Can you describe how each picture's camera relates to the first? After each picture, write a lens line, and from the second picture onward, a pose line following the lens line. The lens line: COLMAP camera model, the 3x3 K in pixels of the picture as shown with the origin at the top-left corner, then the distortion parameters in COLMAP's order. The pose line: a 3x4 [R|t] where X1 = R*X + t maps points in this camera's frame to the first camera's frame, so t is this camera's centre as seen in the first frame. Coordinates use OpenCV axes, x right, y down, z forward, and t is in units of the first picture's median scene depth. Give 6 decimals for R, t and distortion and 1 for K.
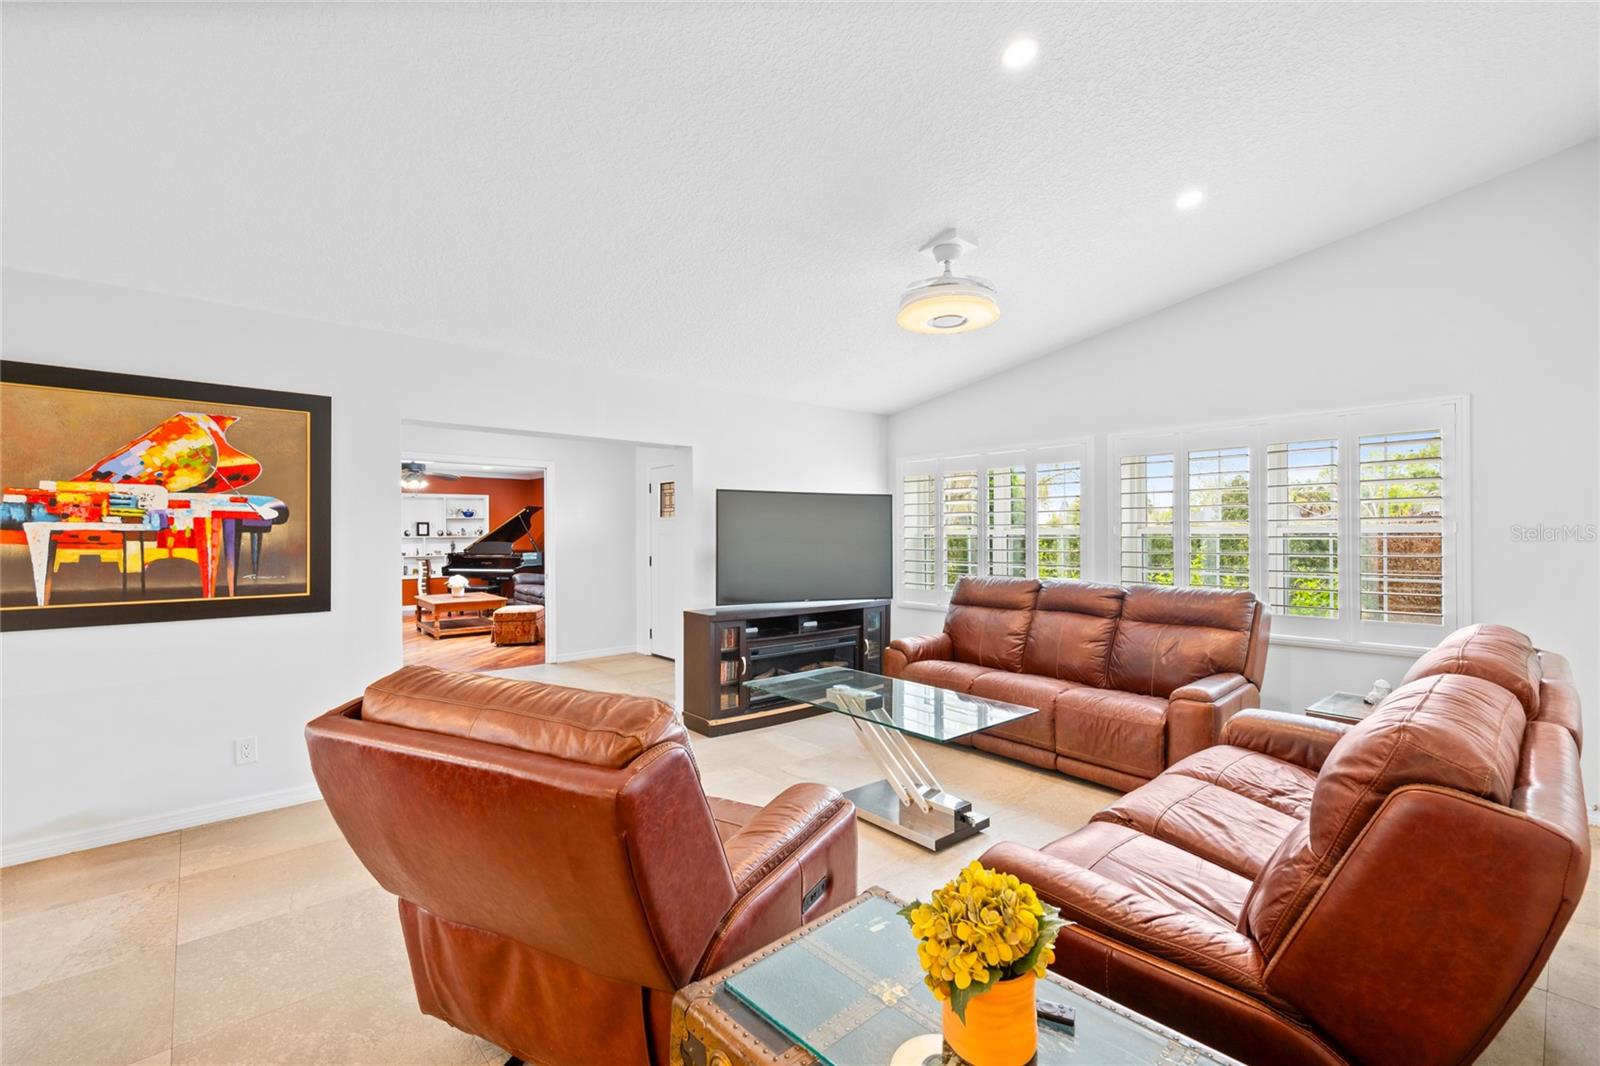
lens RADIAL K [[688.6, 0, 793.8], [0, 688.6, 539.1], [0, 0, 1]] dist [-0.004427, 0.000473]
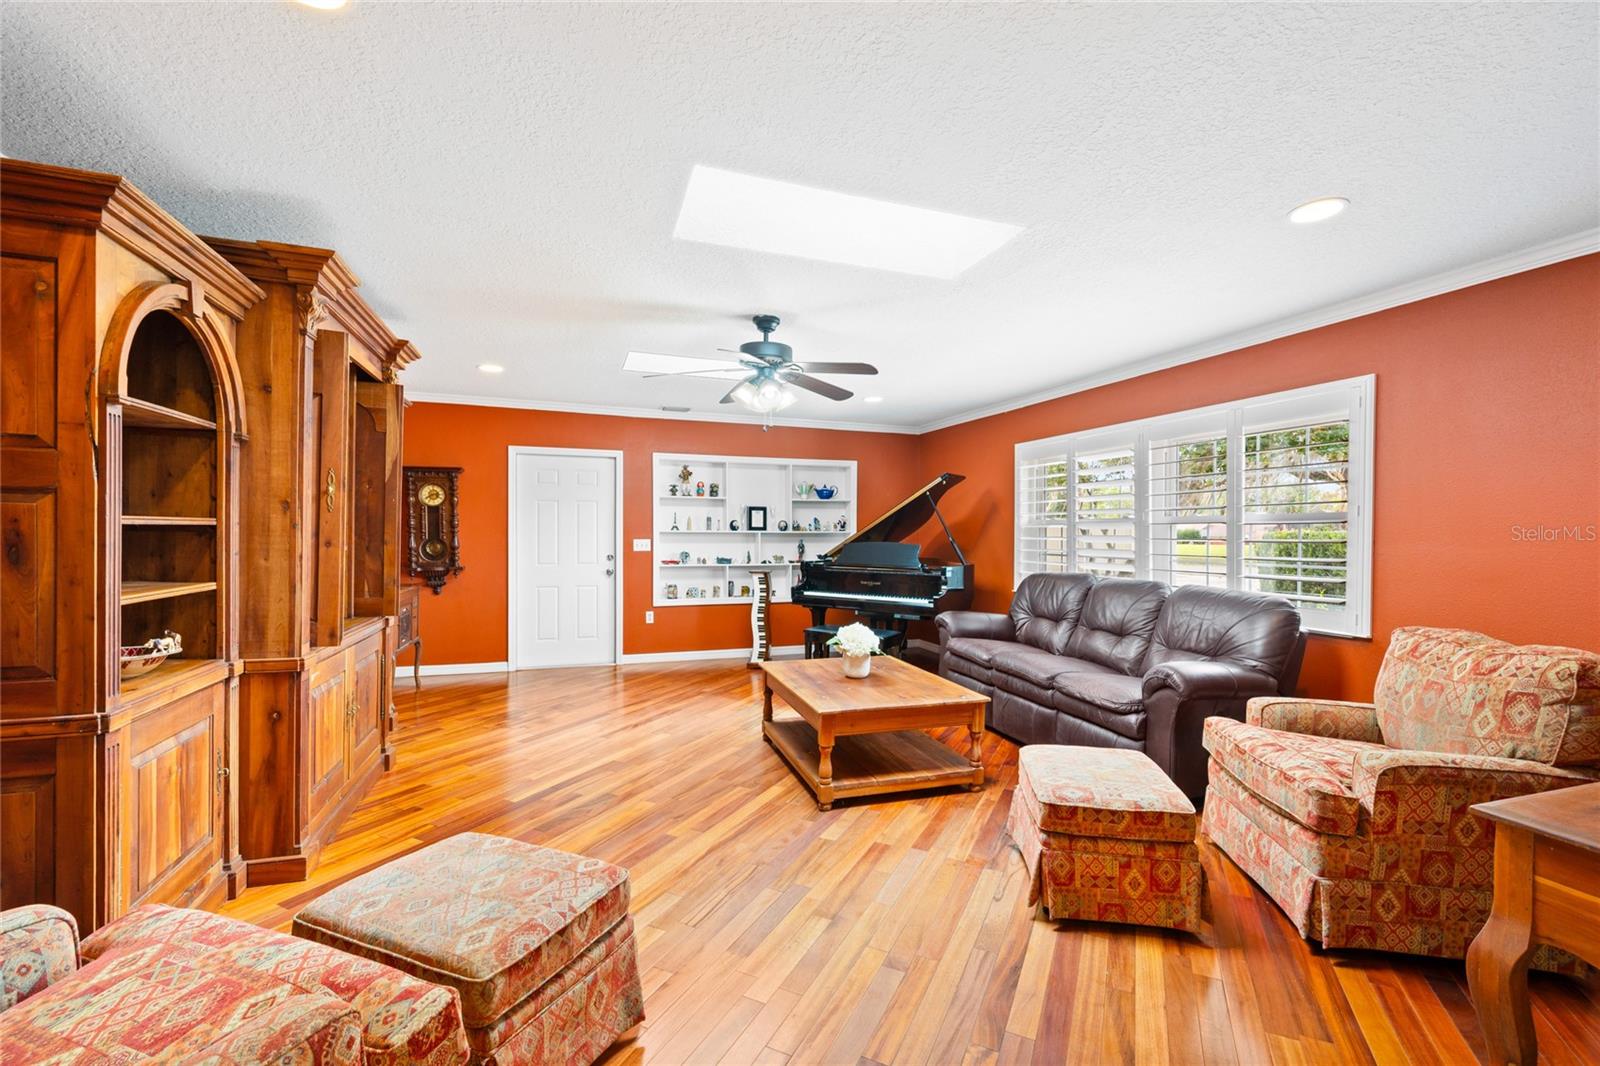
lens RADIAL K [[688.6, 0, 809.2], [0, 688.6, 535.5], [0, 0, 1]] dist [-0.004427, 0.000473]
pose [[0.930674, 0.011995, -0.365652, -0.287822], [-0.012958, 0.999916, -0.000179, -0.000440], [0.365620, 0.004905, 0.930751, 0.476942]]
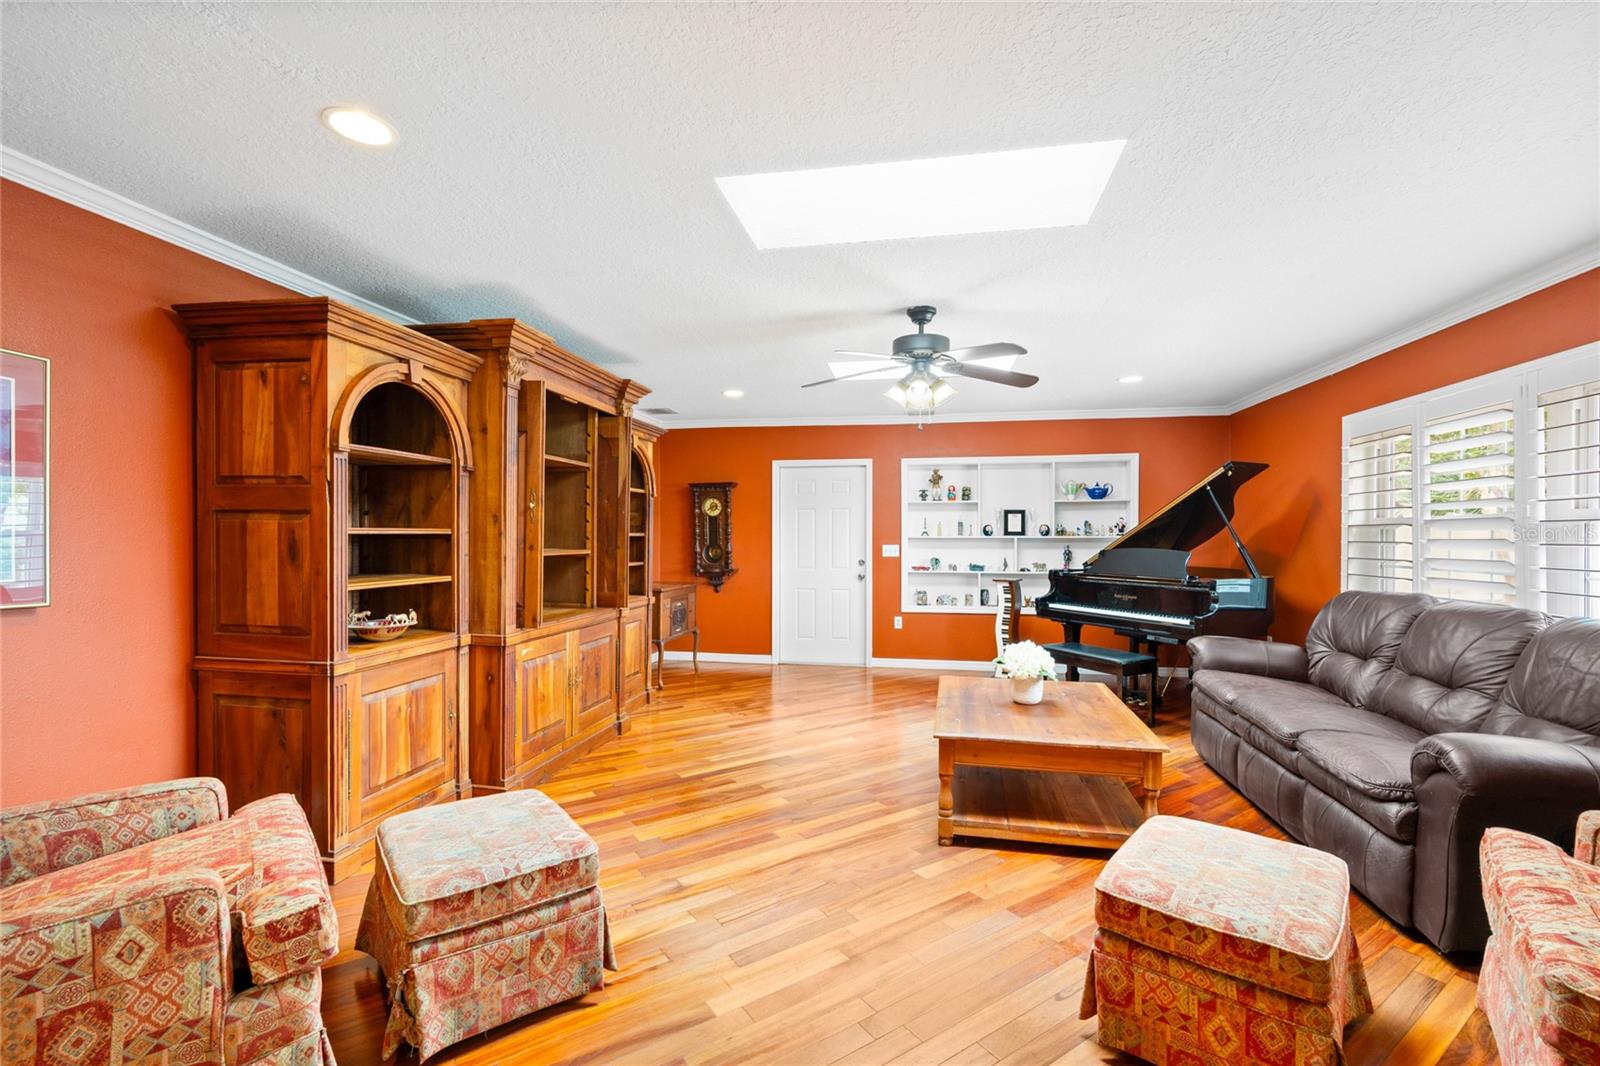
lens RADIAL K [[688.6, 0, 799.9], [0, 688.6, 541.9], [0, 0, 1]] dist [-0.004427, 0.000473]
pose [[0.619873, 0.010618, -0.784630, -0.220791], [-0.009111, 0.999938, 0.006333, -0.001105], [0.784649, 0.003223, 0.619932, 0.539540]]
